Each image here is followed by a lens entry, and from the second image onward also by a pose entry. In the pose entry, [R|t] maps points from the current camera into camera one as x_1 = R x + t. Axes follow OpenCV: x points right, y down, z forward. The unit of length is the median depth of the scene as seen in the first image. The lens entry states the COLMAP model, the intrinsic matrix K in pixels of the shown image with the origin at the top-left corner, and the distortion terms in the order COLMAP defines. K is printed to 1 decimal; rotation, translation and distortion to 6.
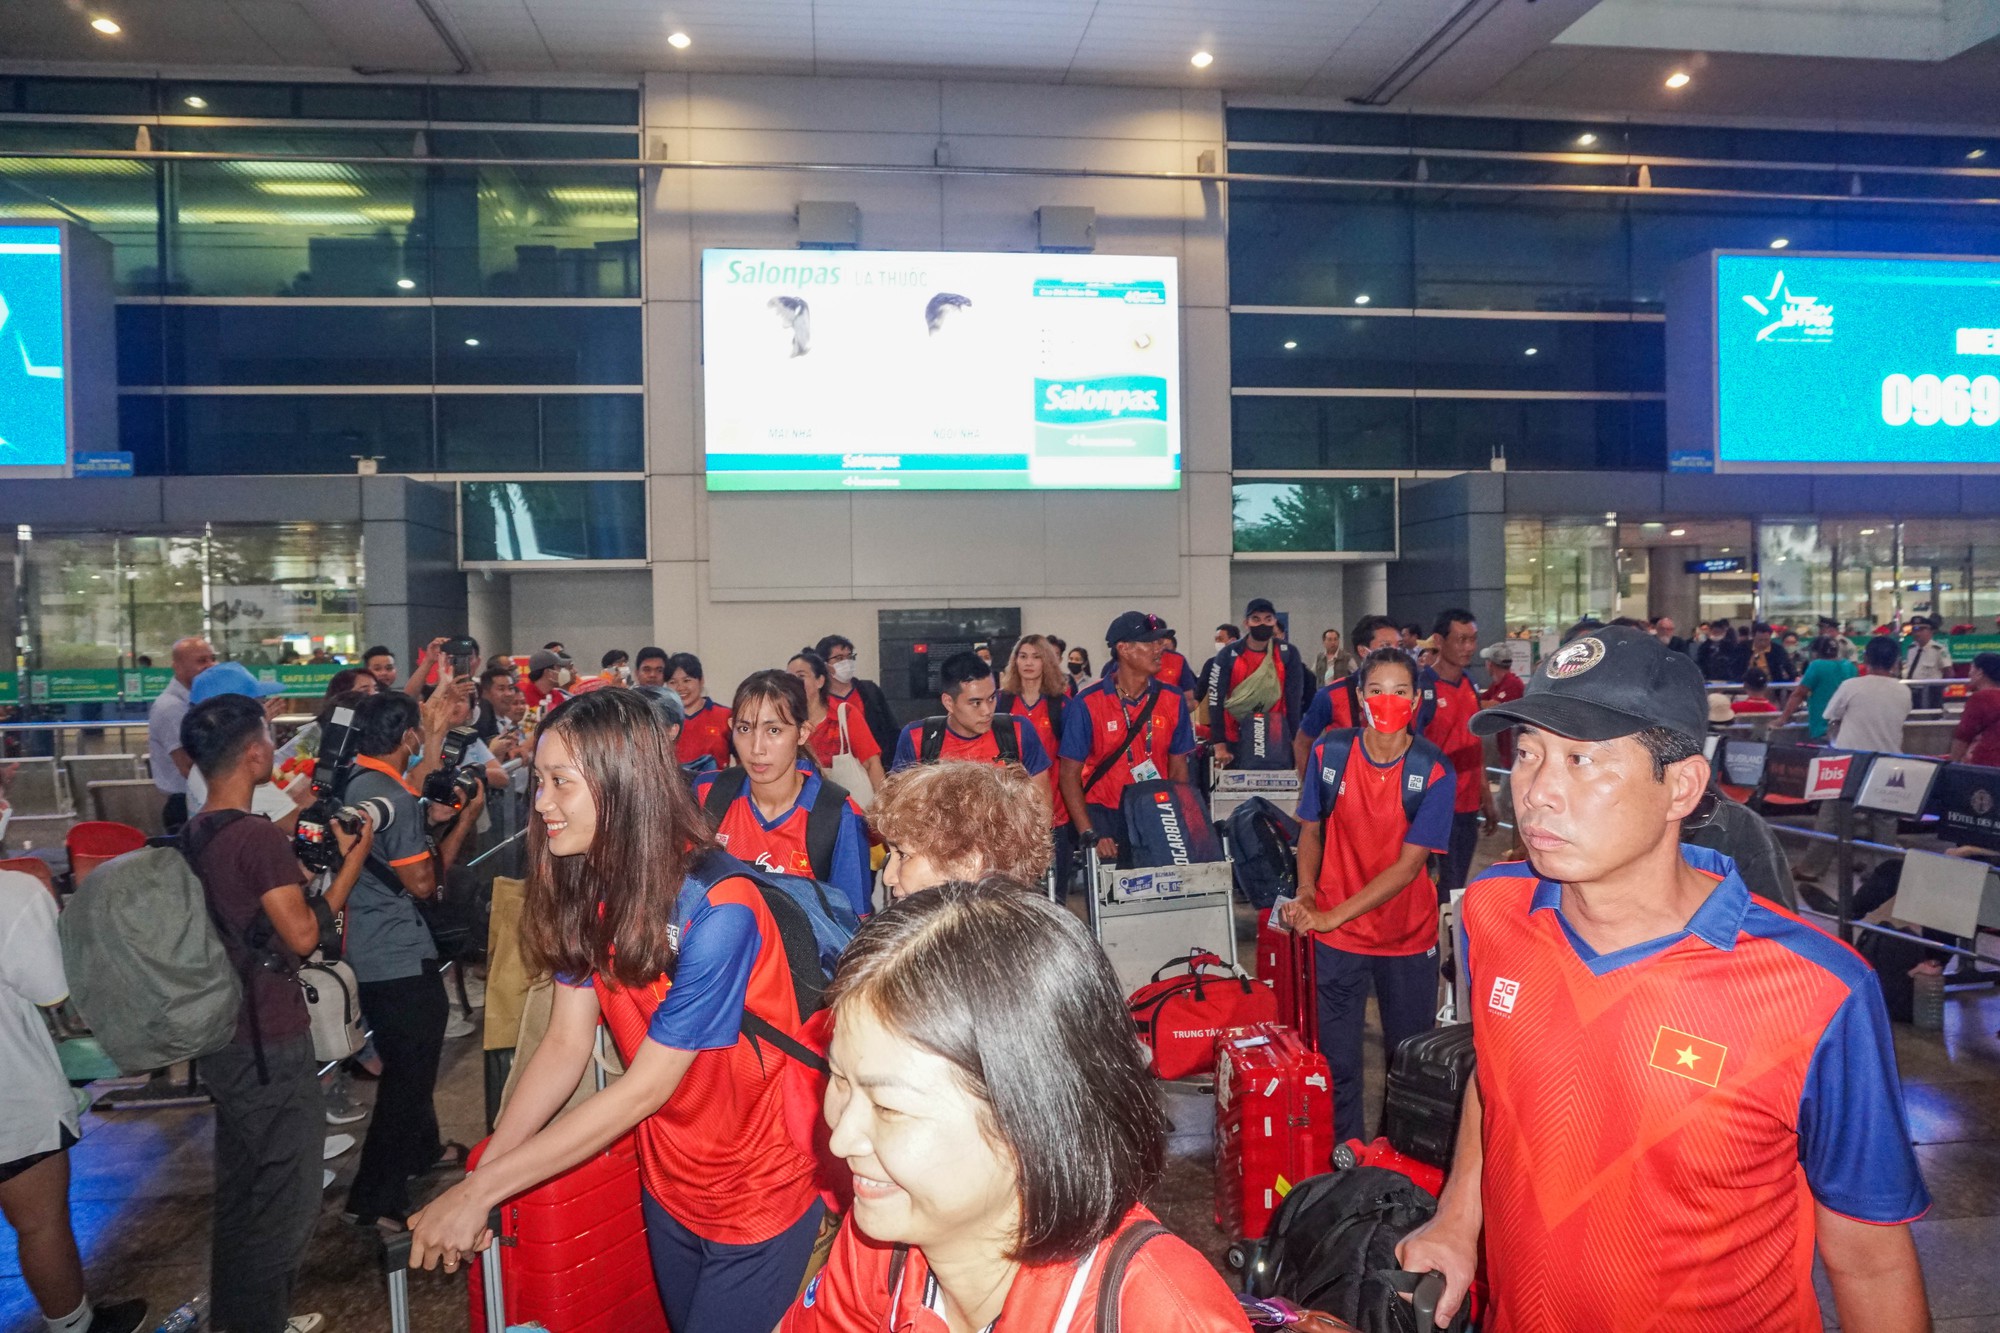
lens RADIAL K [[1358.9, 0, 1000.0], [0, 1358.9, 666.5], [0, 0, 1]] dist [-0.058564, 0.048324]
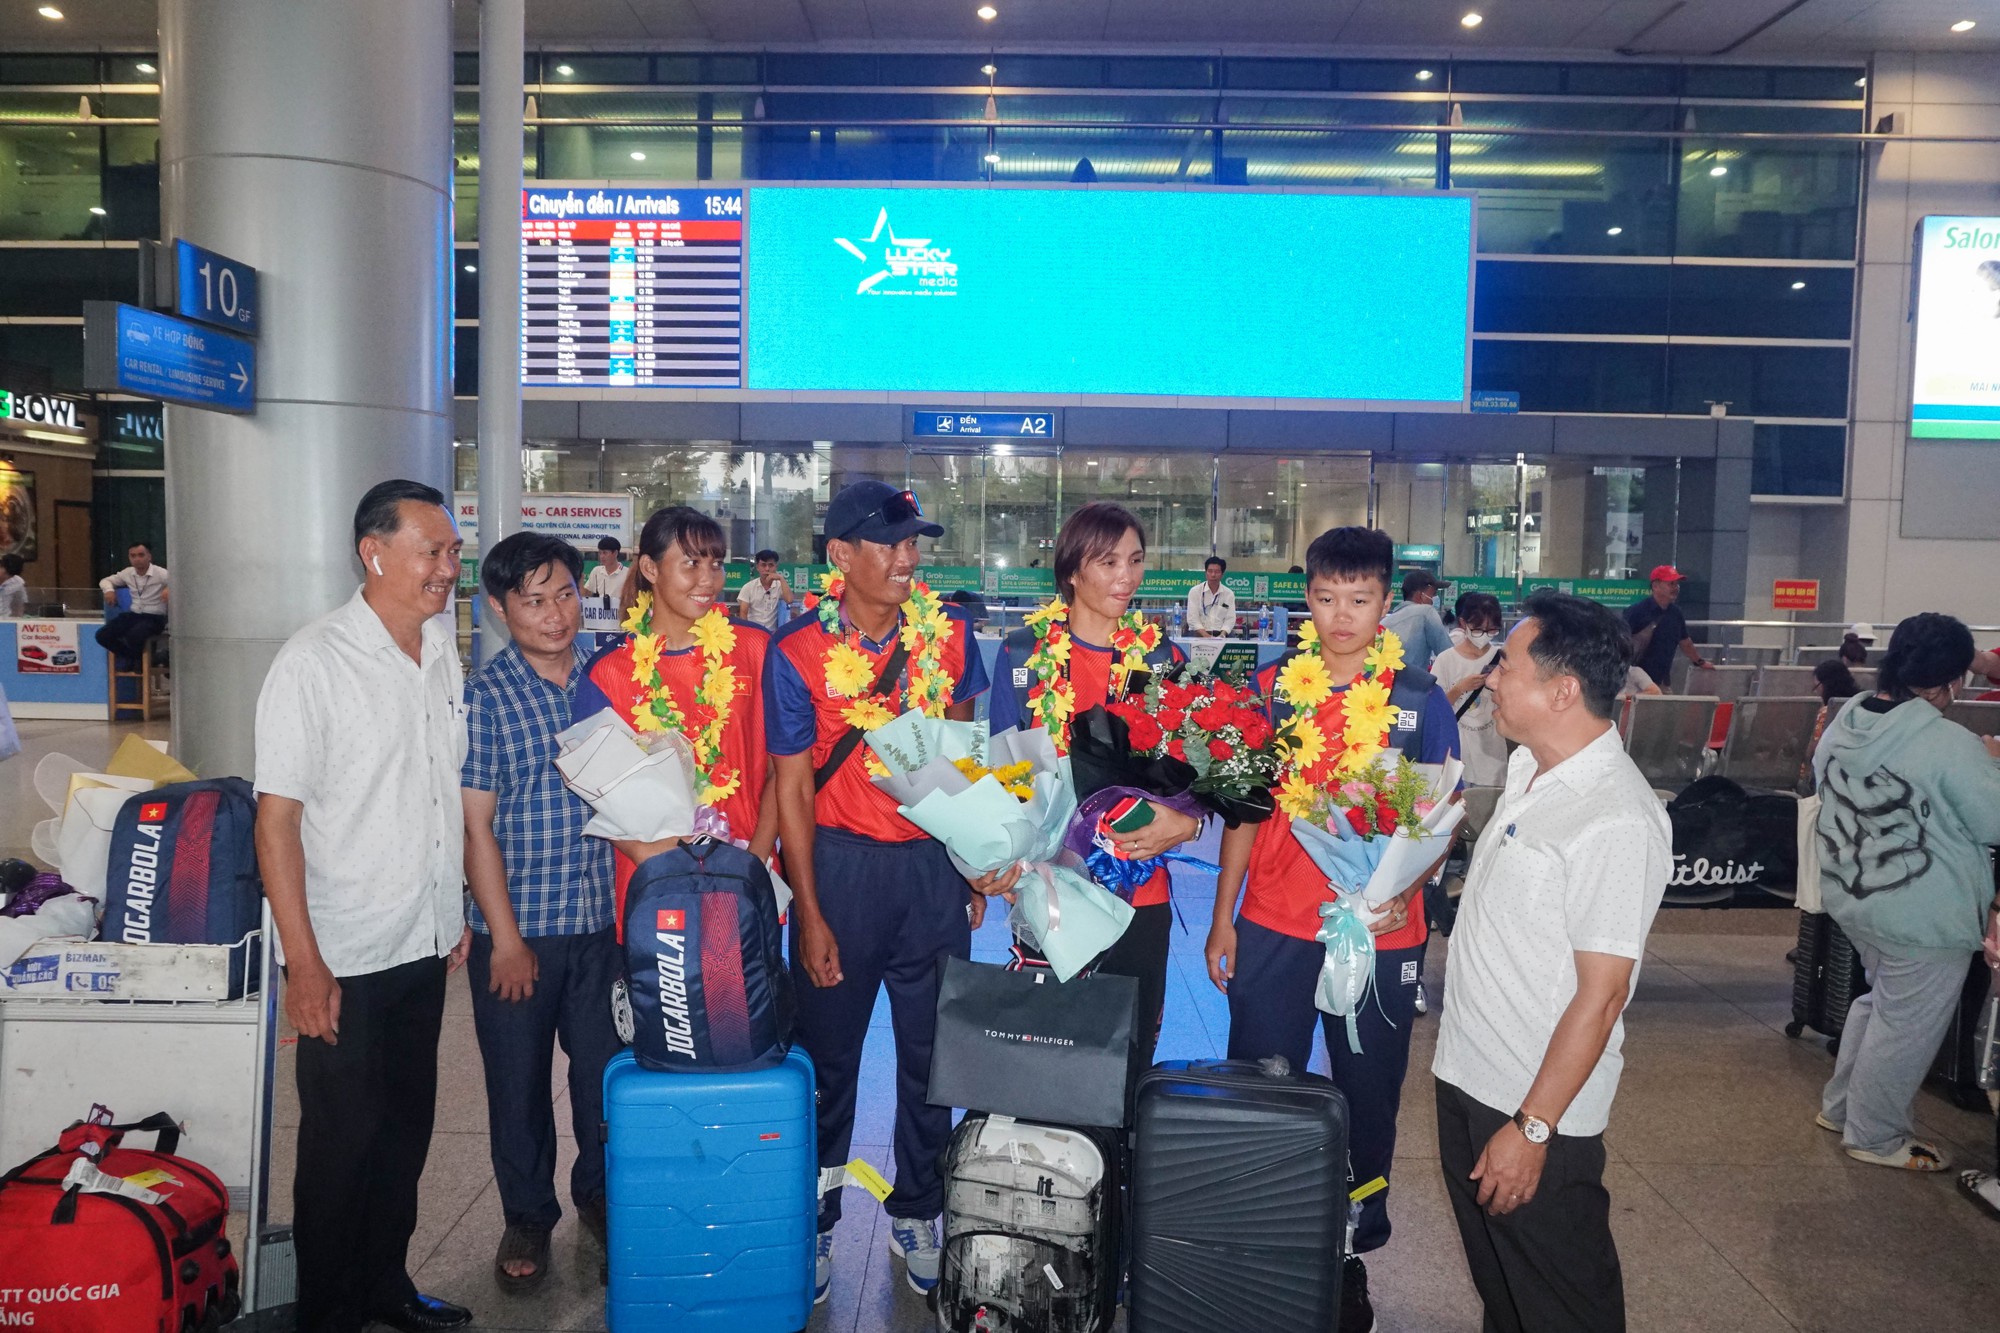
lens RADIAL K [[1219.6, 0, 999.0], [0, 1219.6, 631.0], [0, 0, 1]] dist [-0.012322, -0.001221]
pose [[0.988589, 0.046834, -0.143172, -0.805827], [-0.040877, 0.998183, 0.044272, 0.015519], [0.144985, -0.037915, 0.988707, -0.096527]]
